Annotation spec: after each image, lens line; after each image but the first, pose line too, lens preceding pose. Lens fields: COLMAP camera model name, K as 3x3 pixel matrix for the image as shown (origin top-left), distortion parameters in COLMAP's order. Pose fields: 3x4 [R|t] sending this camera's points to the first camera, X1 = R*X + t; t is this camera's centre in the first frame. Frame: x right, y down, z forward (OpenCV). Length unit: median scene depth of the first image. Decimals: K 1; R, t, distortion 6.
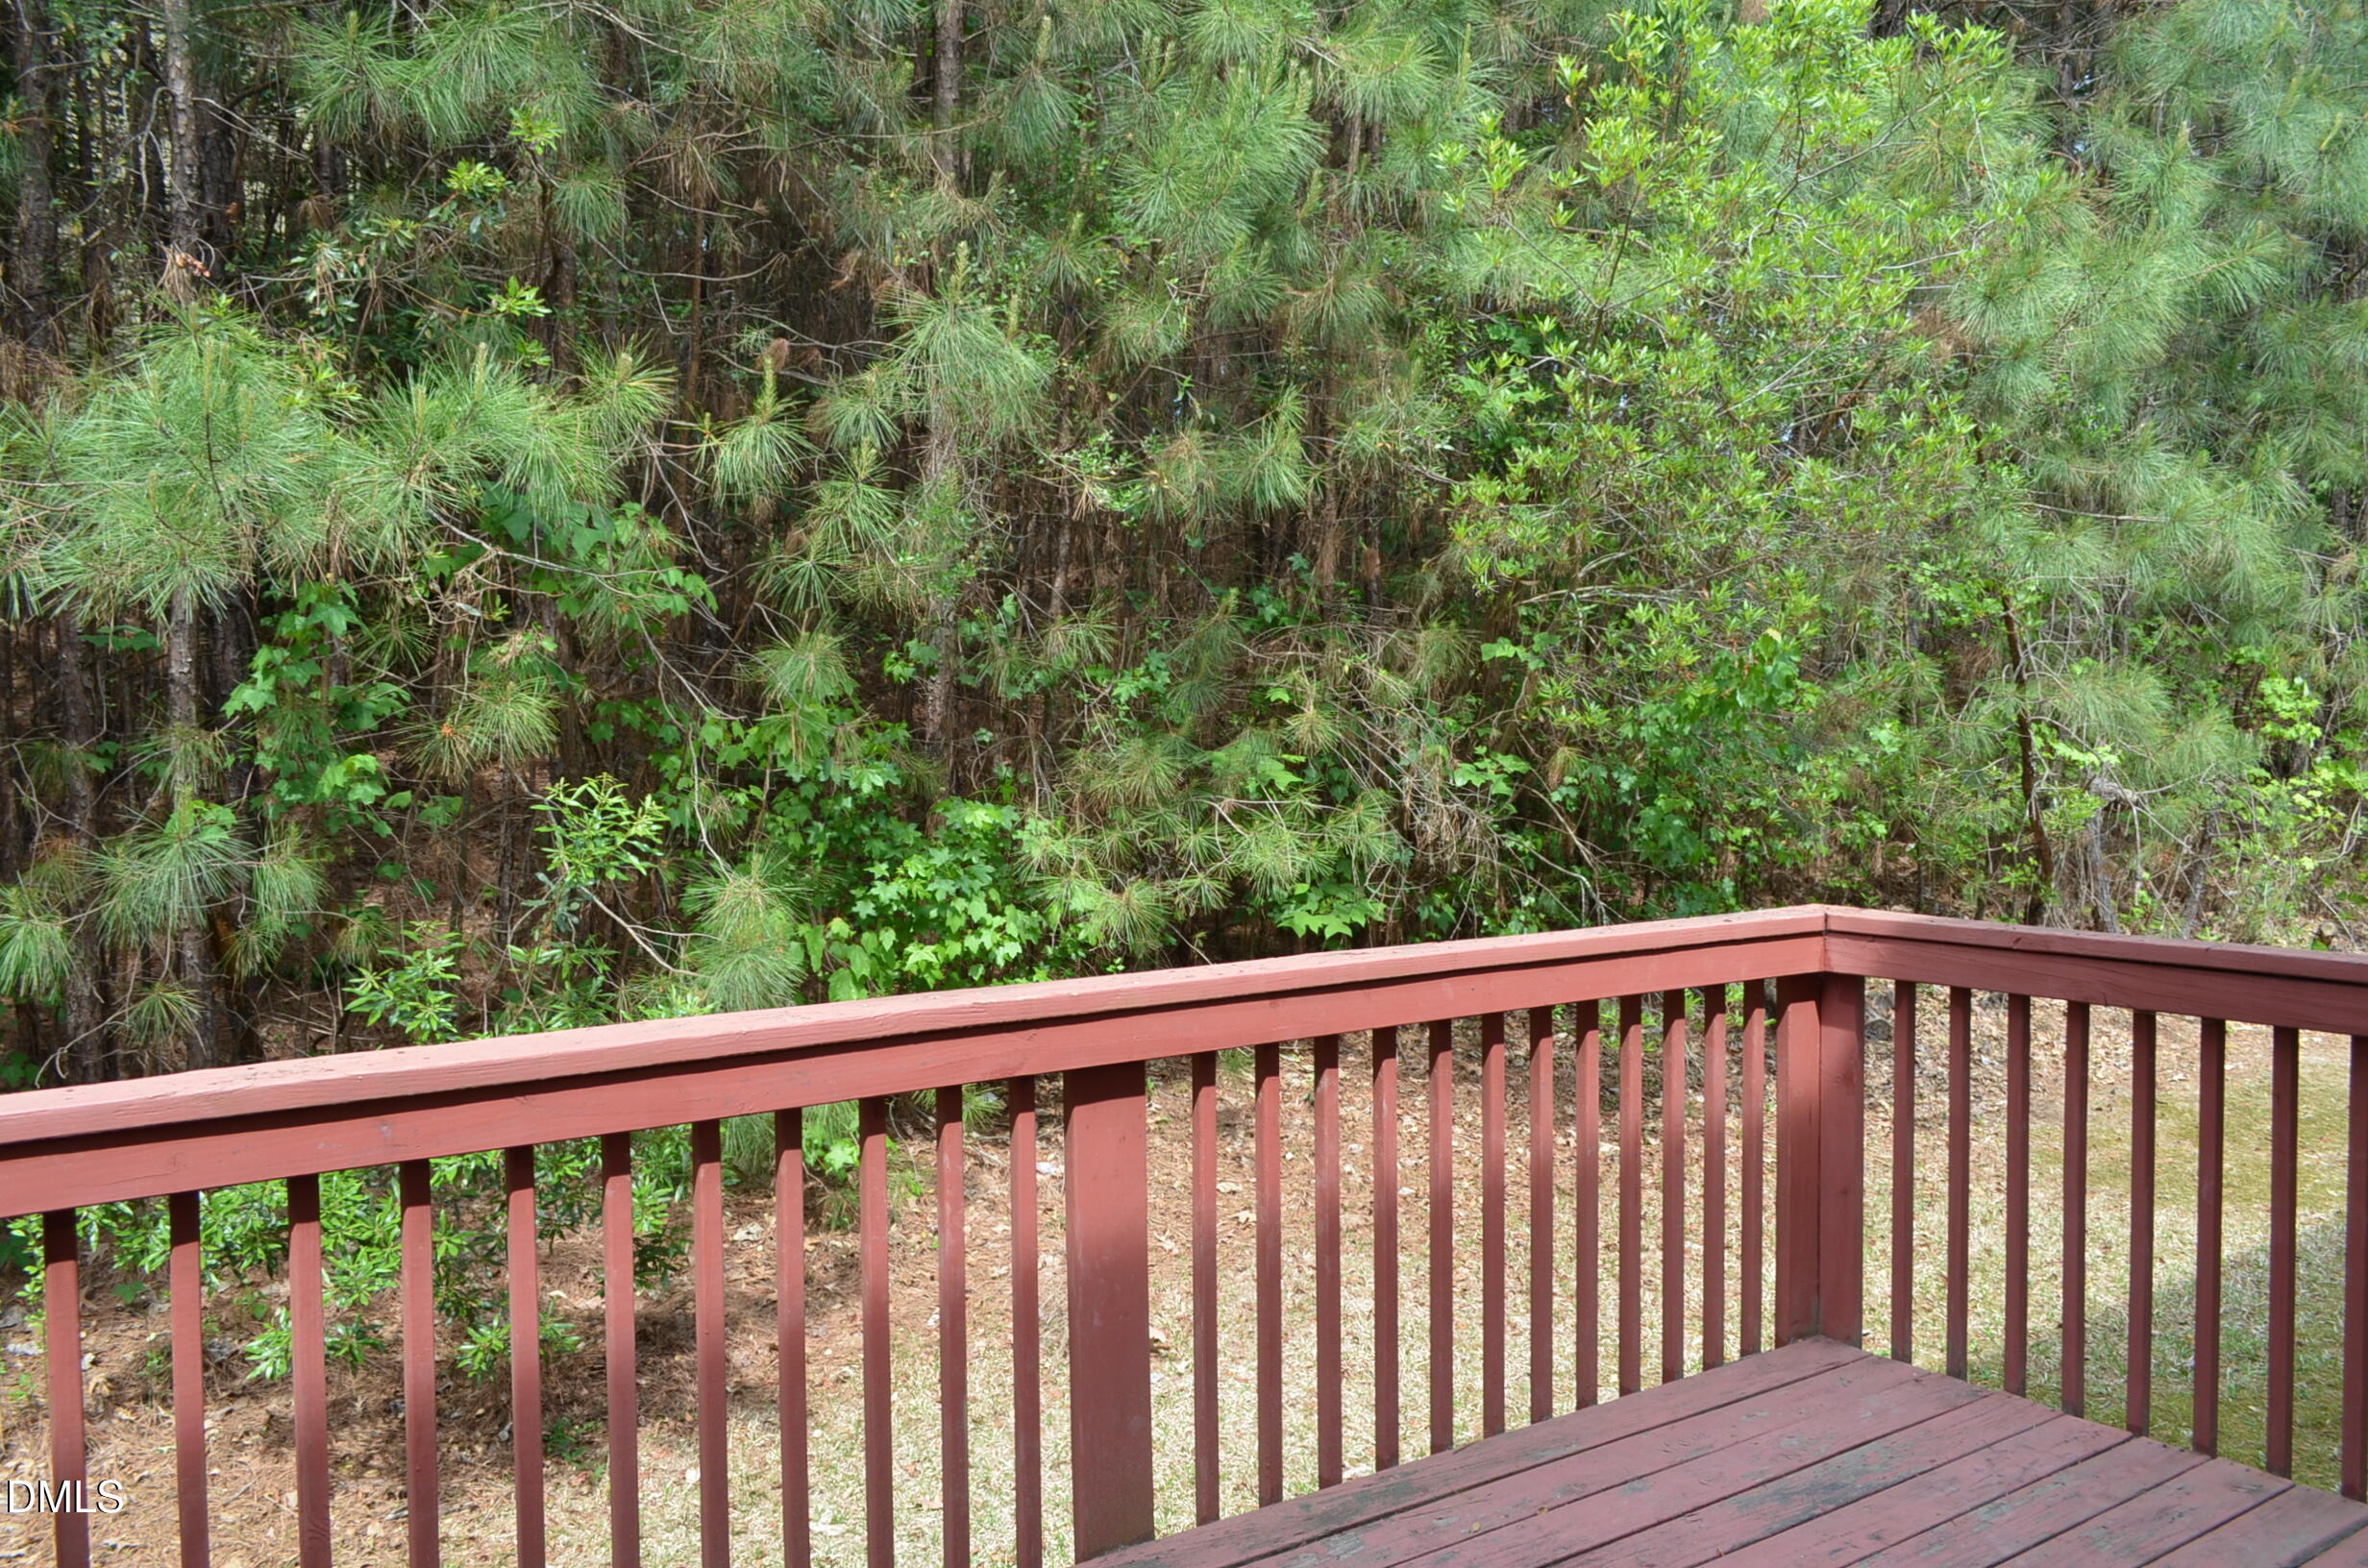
lens RADIAL K [[1882.8, 0, 1184.8], [0, 1882.8, 786.5], [0, 0, 1]] dist [-0.019679, 0.018920]
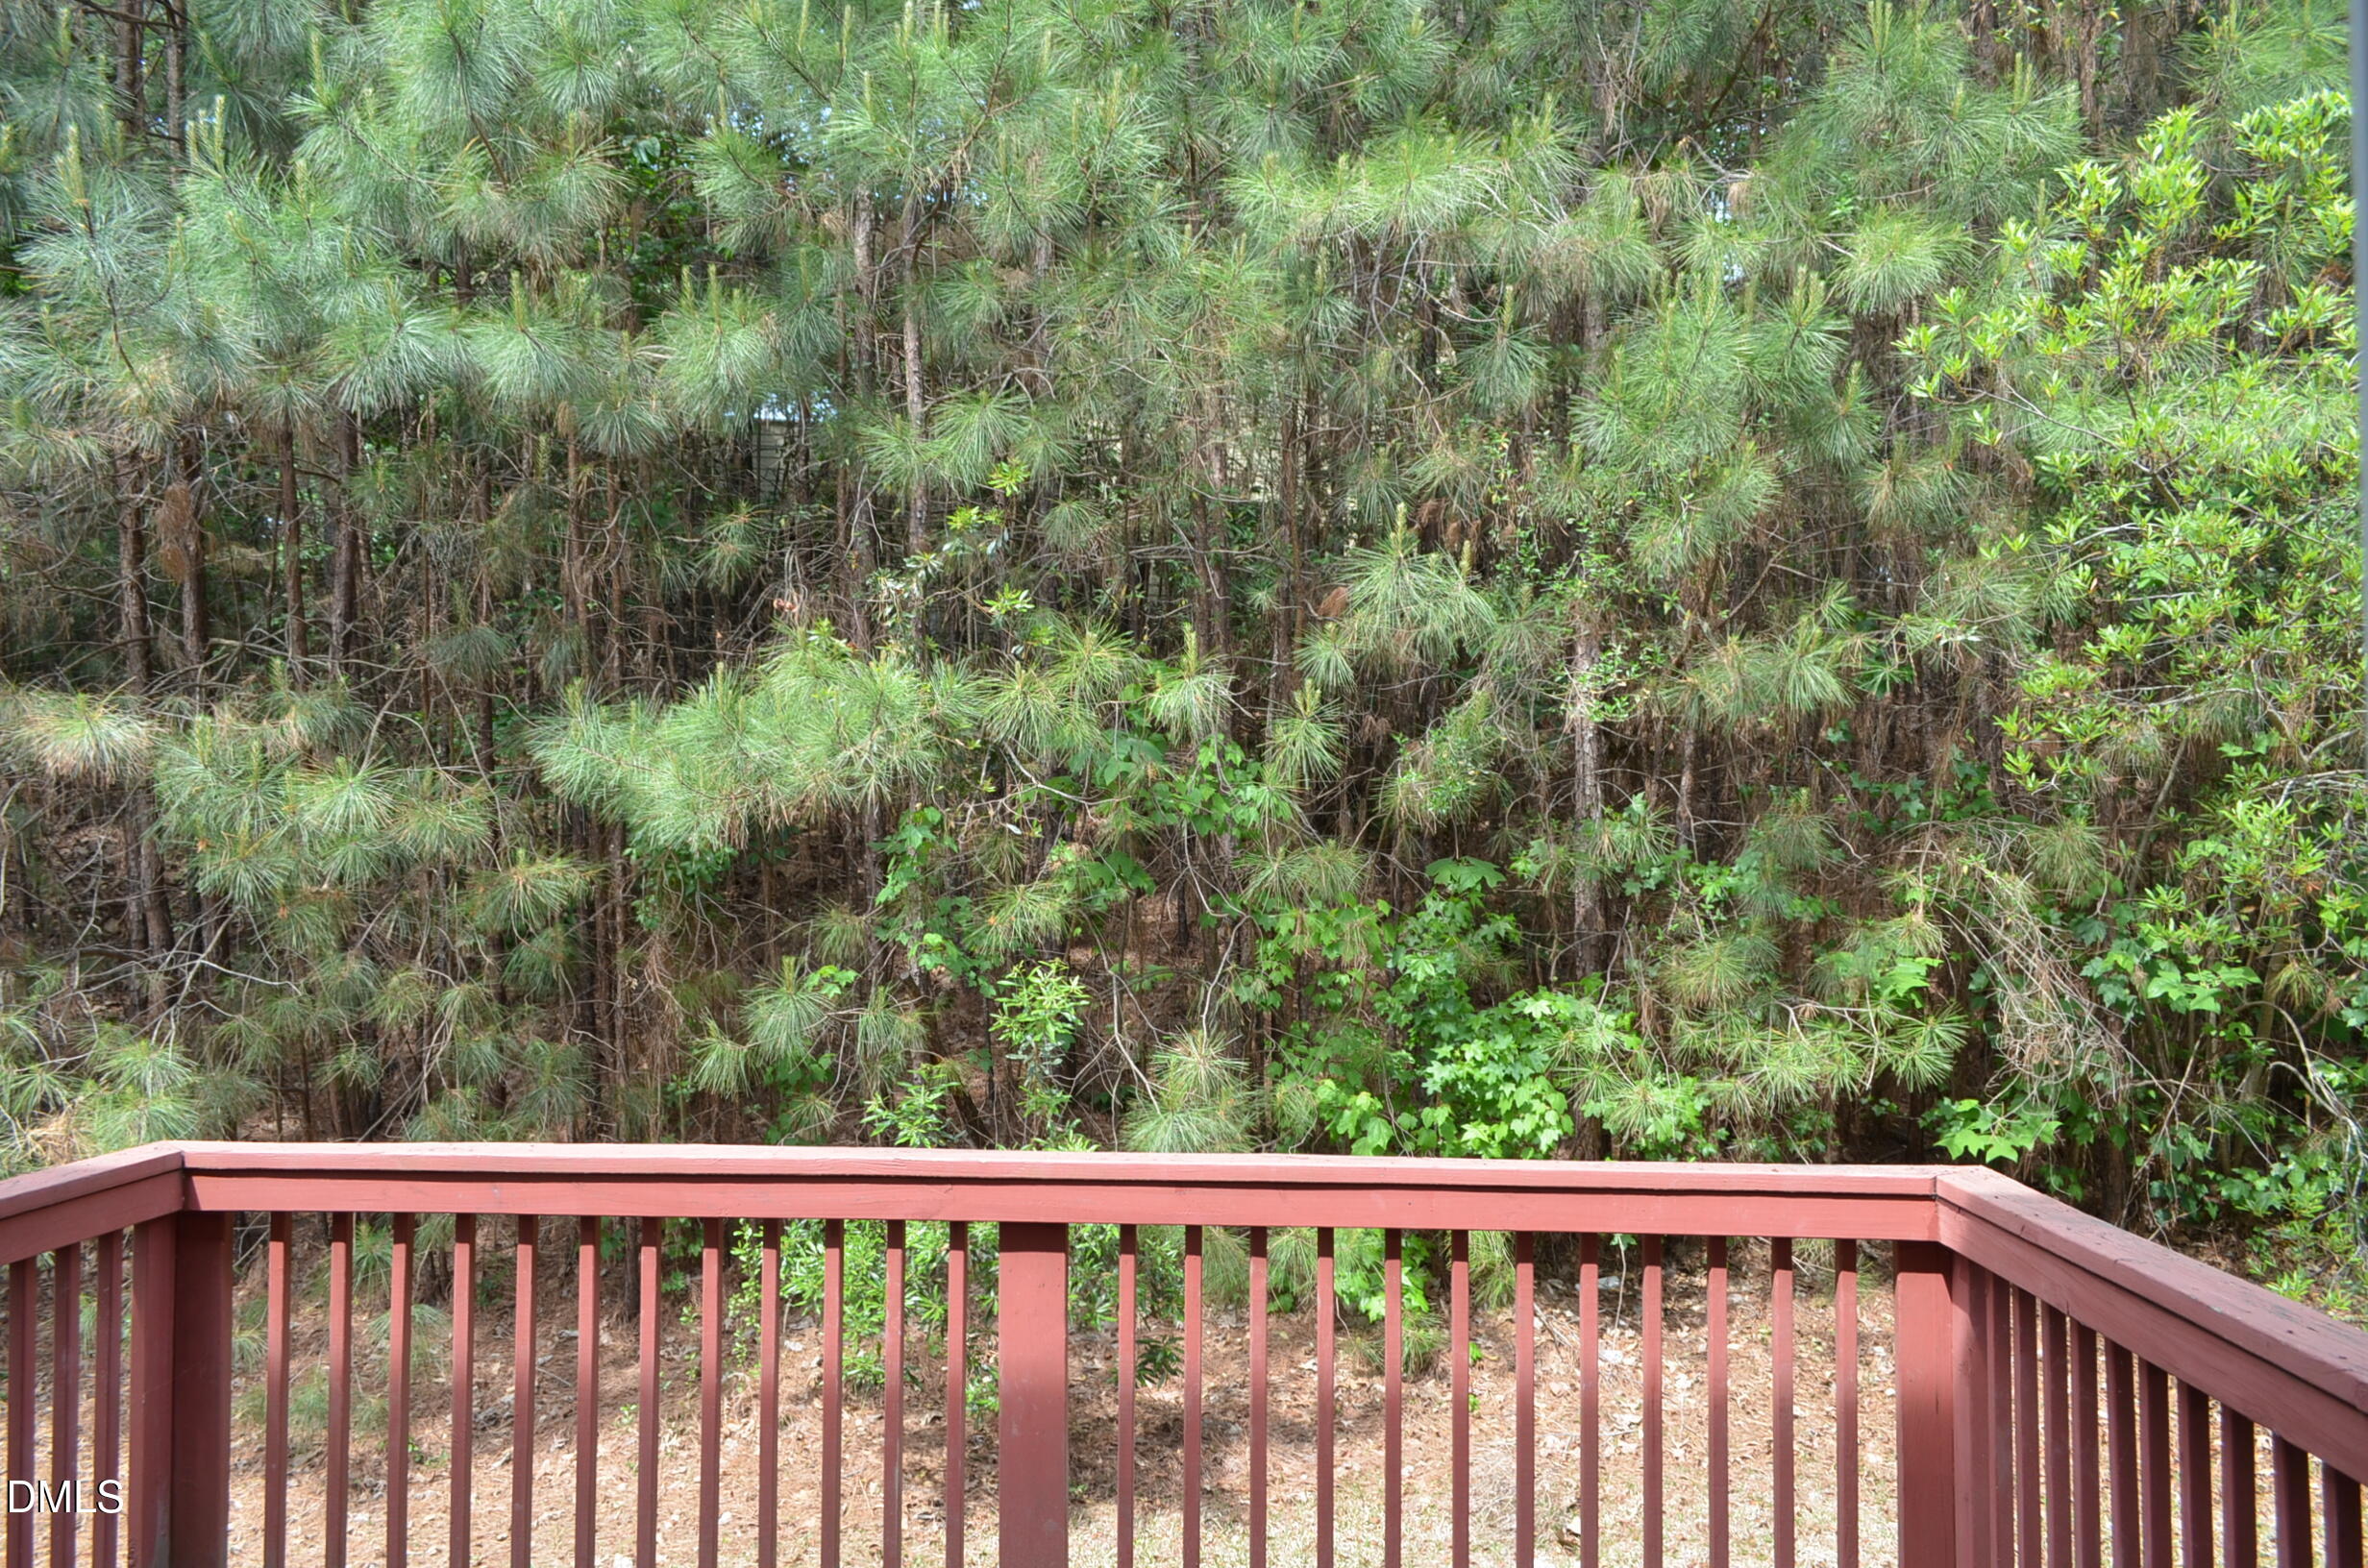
lens RADIAL K [[1882.8, 0, 1180.5], [0, 1882.8, 780.2], [0, 0, 1]] dist [-0.019679, 0.018920]
pose [[0.771479, -0.019035, -0.635970, 0.421046], [-0.035807, 0.996669, -0.073268, -0.027366], [0.635246, 0.079297, 0.768228, 0.044364]]
